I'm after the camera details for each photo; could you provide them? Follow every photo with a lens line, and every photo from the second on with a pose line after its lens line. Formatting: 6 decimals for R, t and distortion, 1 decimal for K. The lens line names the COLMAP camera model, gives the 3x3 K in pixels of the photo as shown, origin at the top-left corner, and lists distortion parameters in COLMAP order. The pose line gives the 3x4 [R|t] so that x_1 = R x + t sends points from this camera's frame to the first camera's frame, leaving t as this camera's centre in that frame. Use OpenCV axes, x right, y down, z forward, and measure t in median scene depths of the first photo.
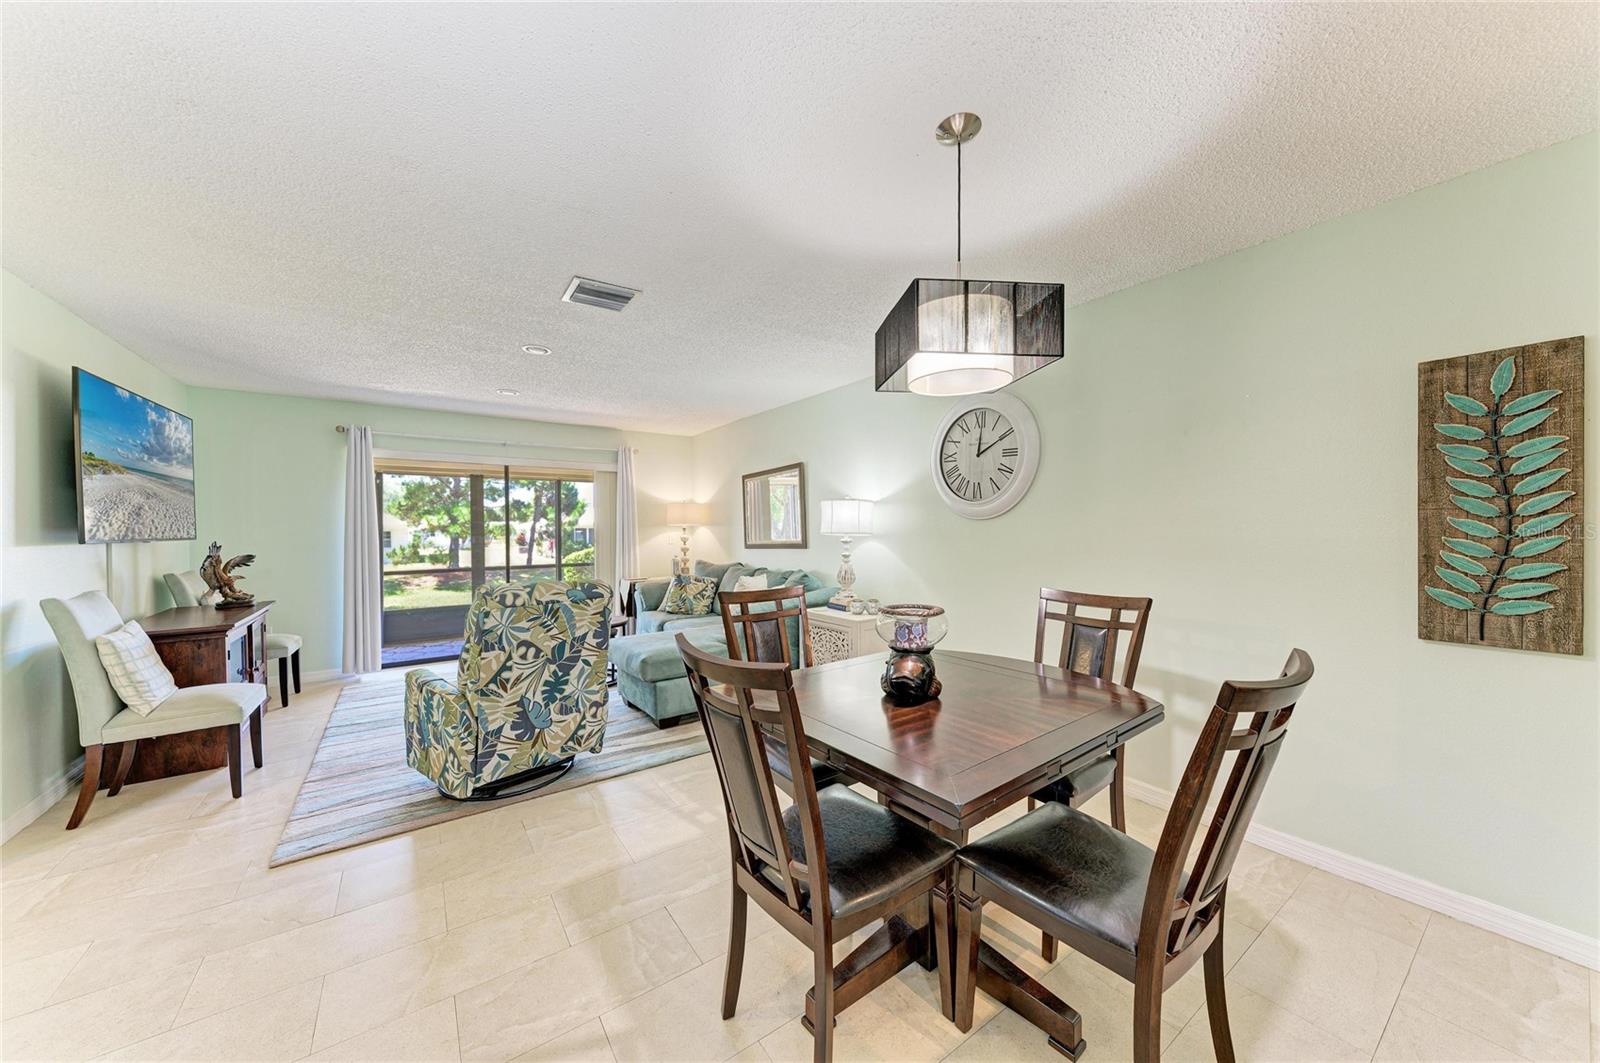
lens RADIAL K [[551.8, 0, 802.9], [0, 551.8, 534.9], [0, 0, 1]] dist [0.001816, -0.000662]
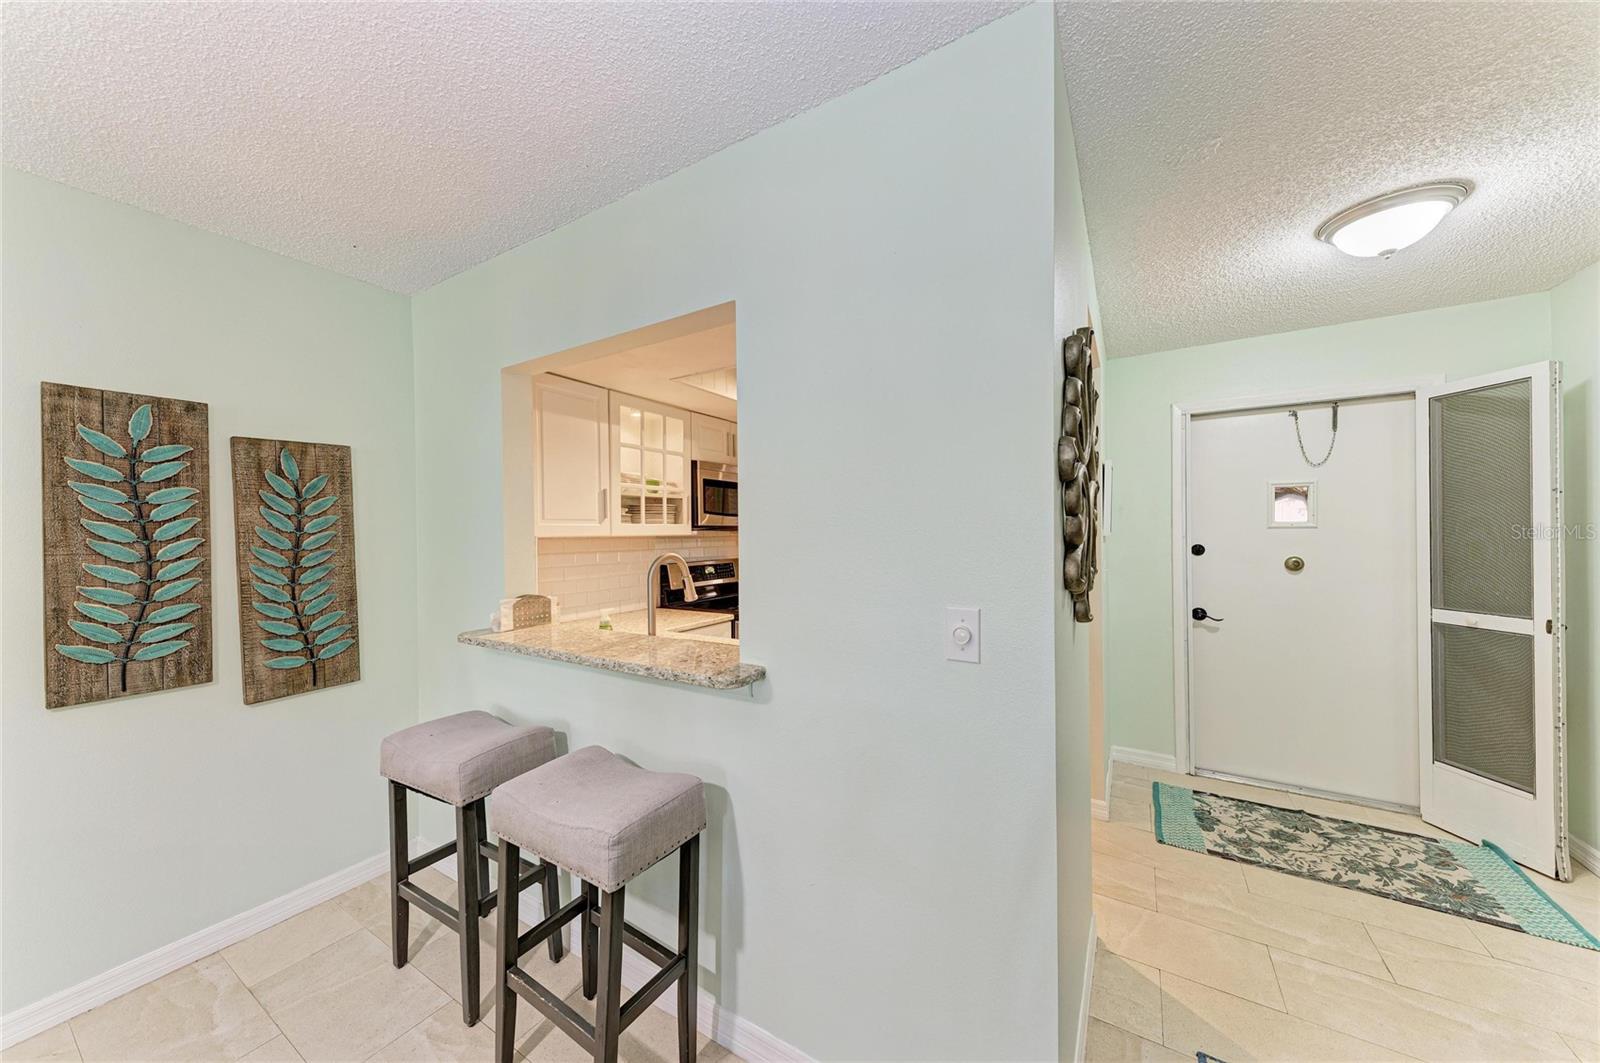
lens RADIAL K [[541.6, 0, 802.6], [0, 541.6, 533.6], [0, 0, 1]] dist [0.014071, -0.003233]
pose [[-0.393059, 0.011472, 0.919442, -0.068133], [0.024390, 0.999700, -0.002047, -0.031138], [-0.919190, 0.021621, -0.393221, 0.170505]]
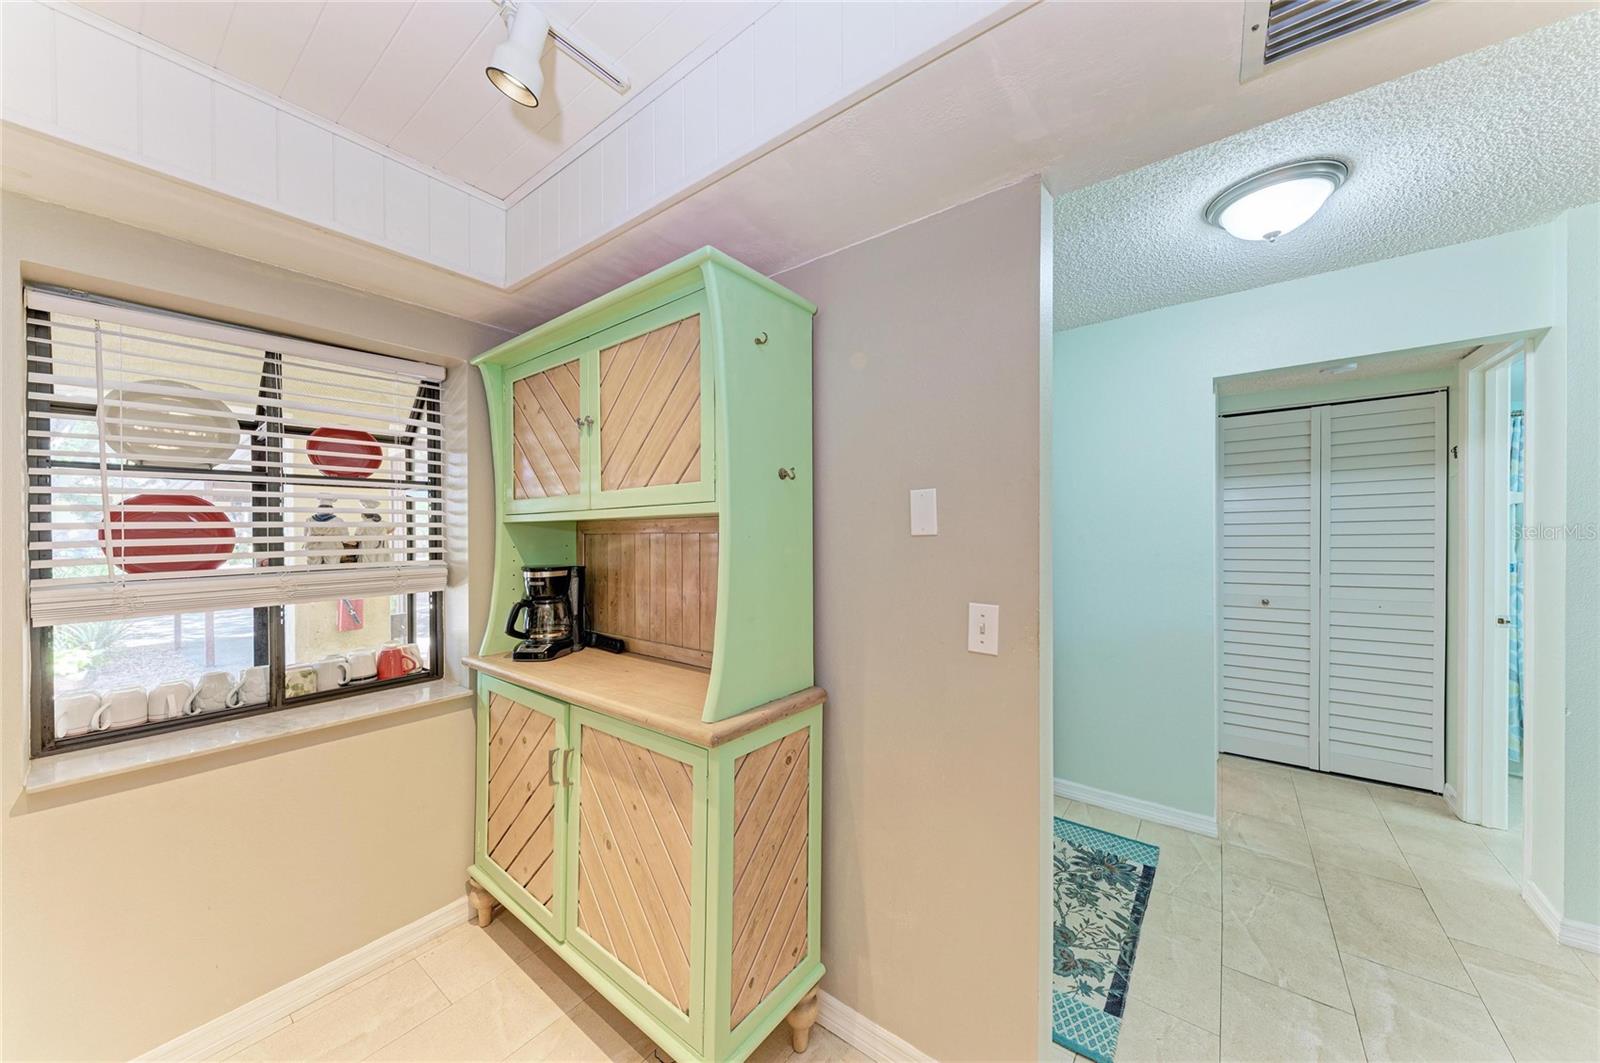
lens RADIAL K [[541.6, 0, 807.3], [0, 541.6, 539.0], [0, 0, 1]] dist [0.014071, -0.003233]
pose [[-0.955062, 0.021762, -0.295606, 0.865271], [0.015812, 0.999622, 0.022504, -0.031661], [0.295984, 0.016818, -0.955045, -0.265364]]
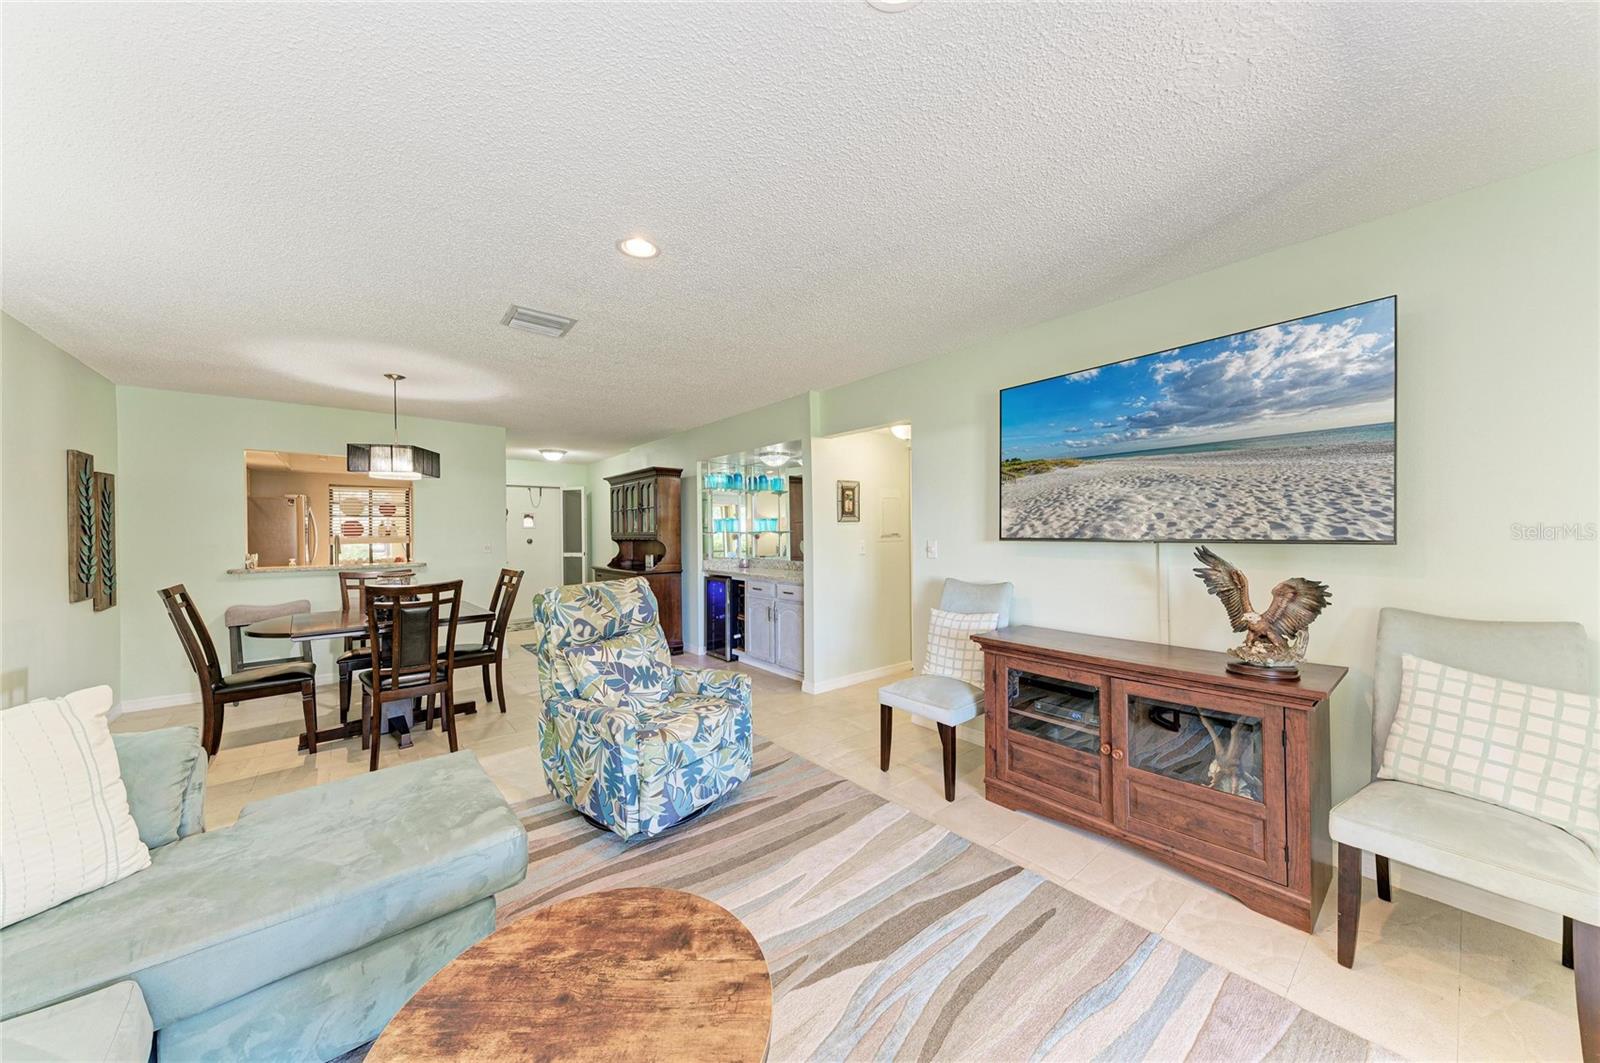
lens RADIAL K [[541.6, 0, 798.2], [0, 541.6, 534.7], [0, 0, 1]] dist [0.014071, -0.003233]
pose [[-0.997583, 0.015420, -0.067746, -0.706235], [0.014268, 0.999746, 0.017465, -0.019189], [0.067998, 0.016457, -0.997550, 1.867582]]
